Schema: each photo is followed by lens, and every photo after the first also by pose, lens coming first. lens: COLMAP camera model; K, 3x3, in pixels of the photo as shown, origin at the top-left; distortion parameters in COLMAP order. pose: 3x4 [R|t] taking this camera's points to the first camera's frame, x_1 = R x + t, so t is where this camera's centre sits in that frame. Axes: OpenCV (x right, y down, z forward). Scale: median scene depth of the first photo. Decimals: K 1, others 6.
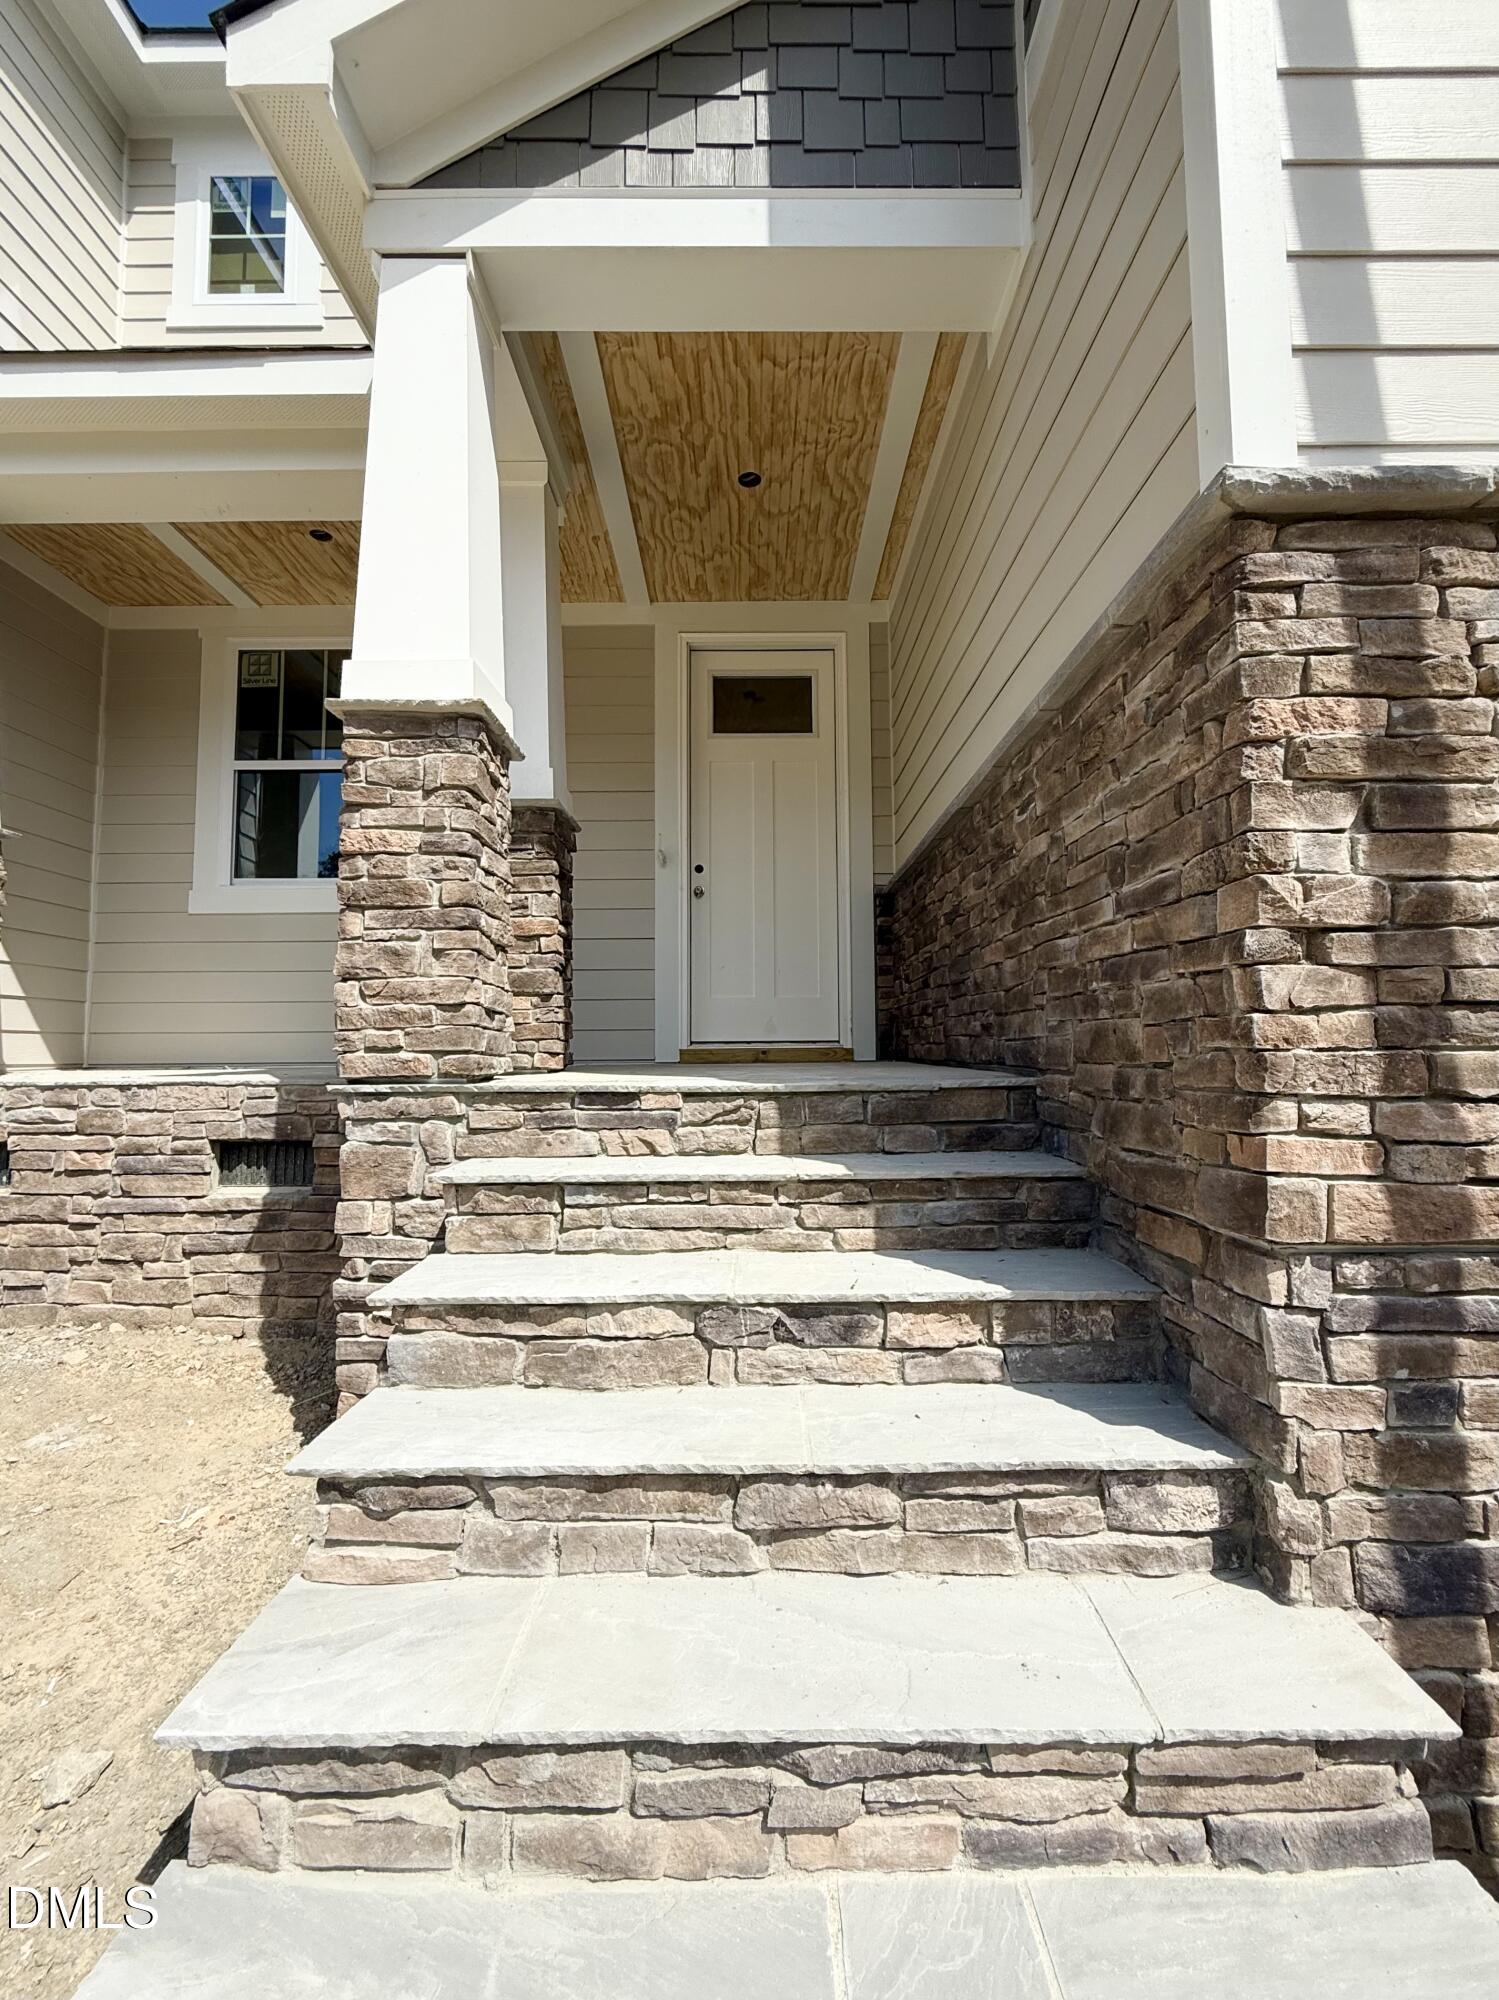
lens RADIAL K [[799.4, 0, 753.5], [0, 799.4, 995.6], [0, 0, 1]] dist [-0.002275, -0.000082]
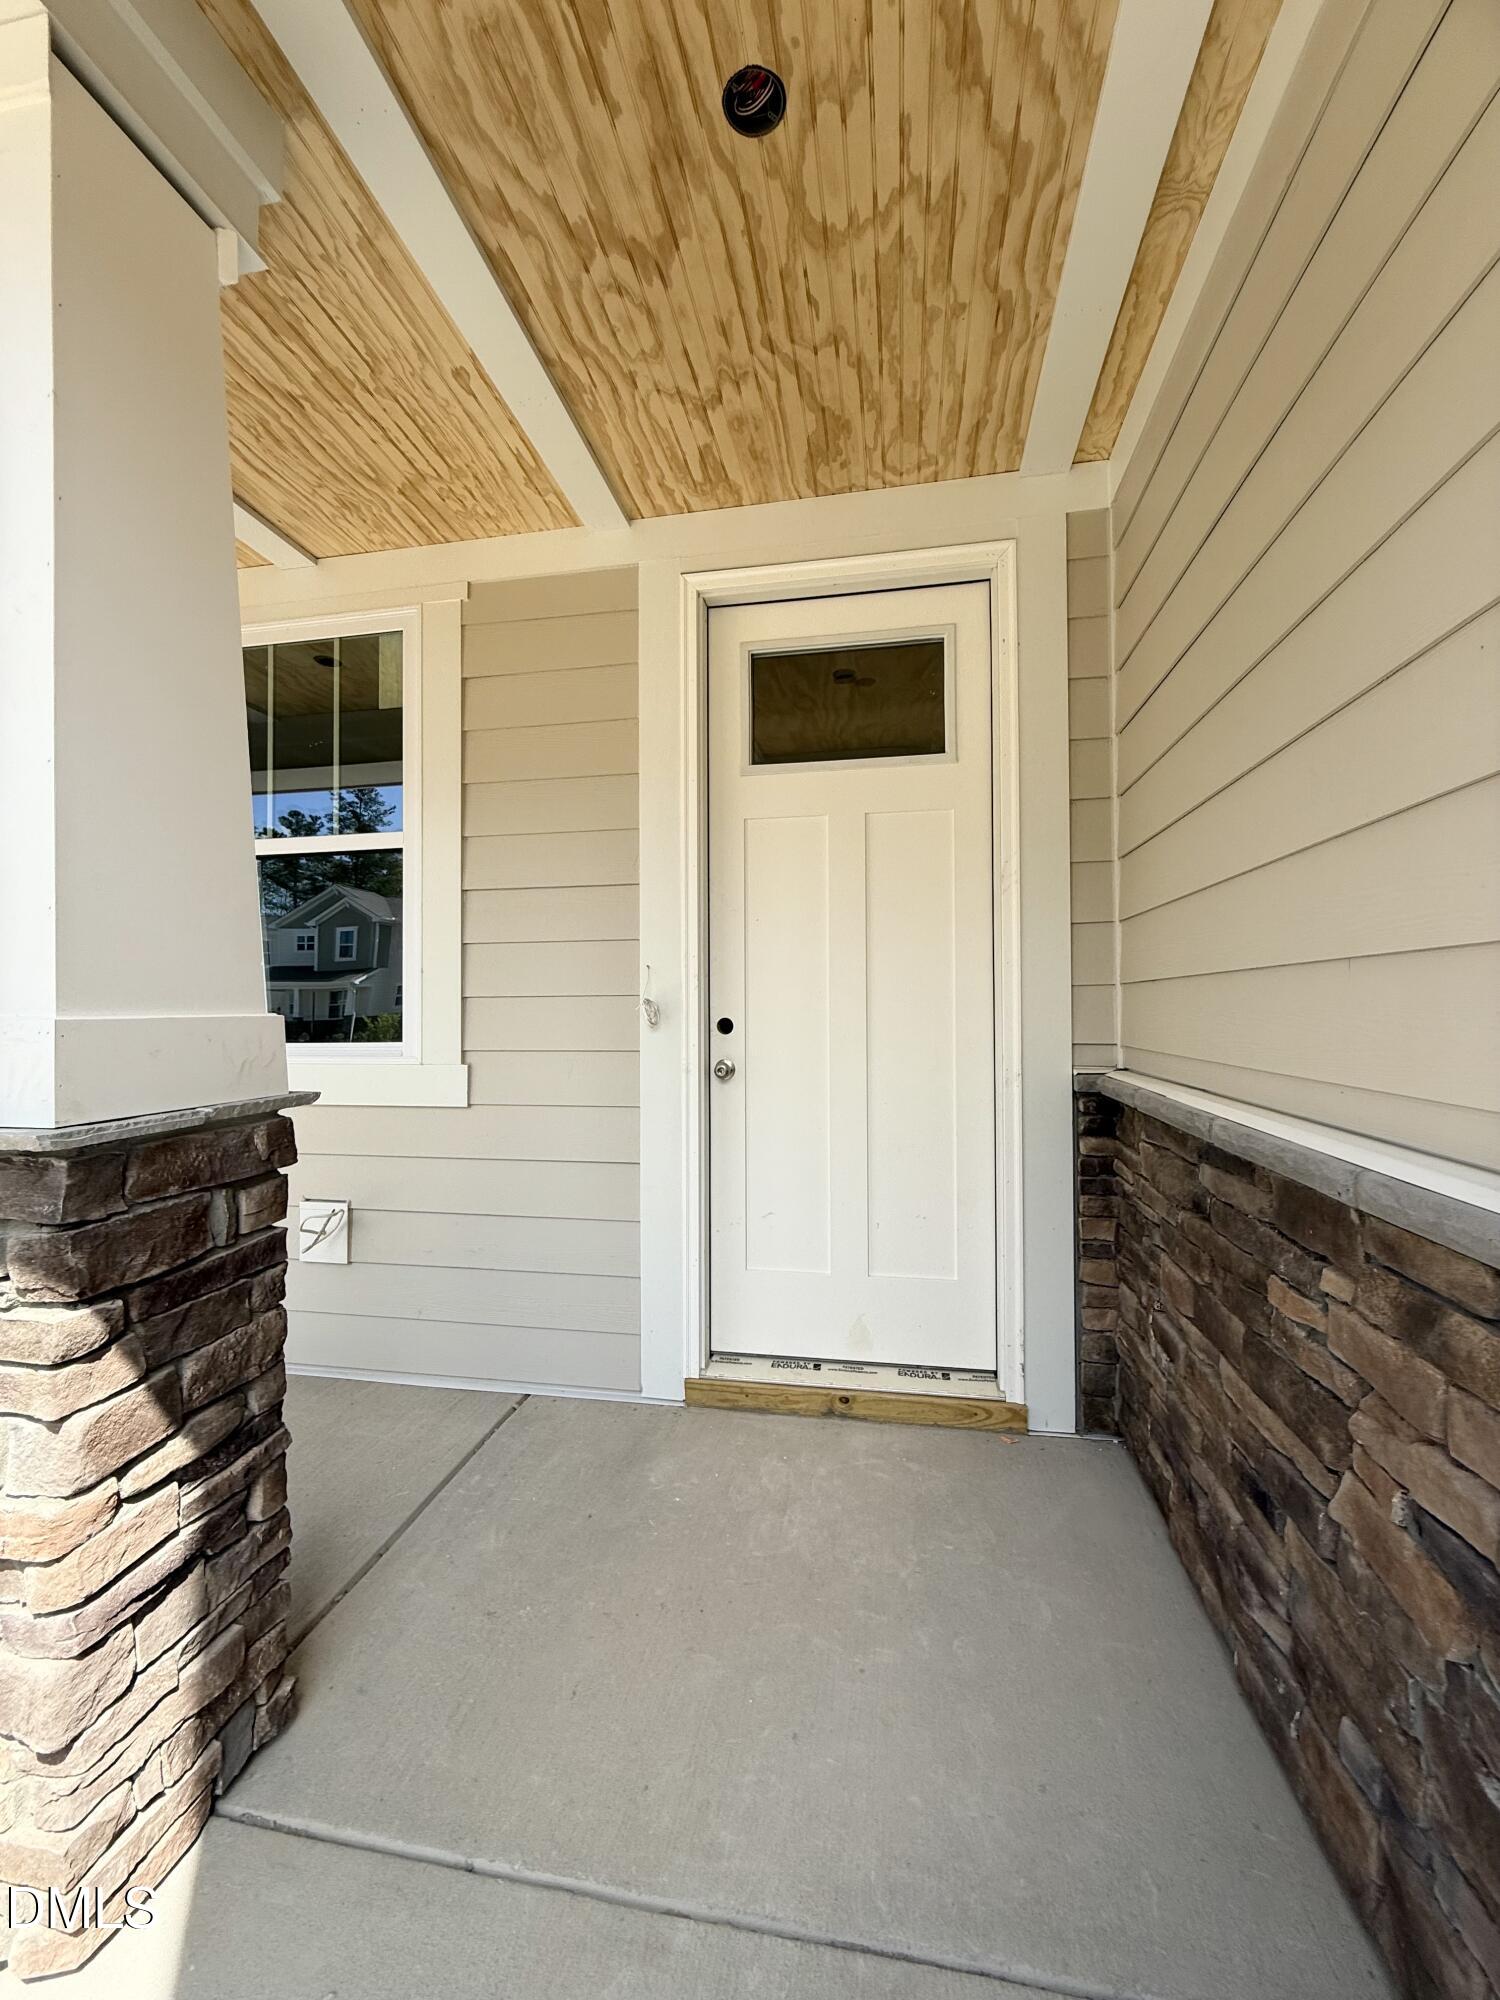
lens RADIAL K [[799.4, 0, 753.2], [0, 799.4, 1008.4], [0, 0, 1]] dist [-0.002275, -0.000082]
pose [[0.984042, -0.000738, -0.177937, 0.047414], [0.009066, 0.998900, 0.046000, -0.205303], [0.177708, -0.046879, 0.982966, 0.508657]]
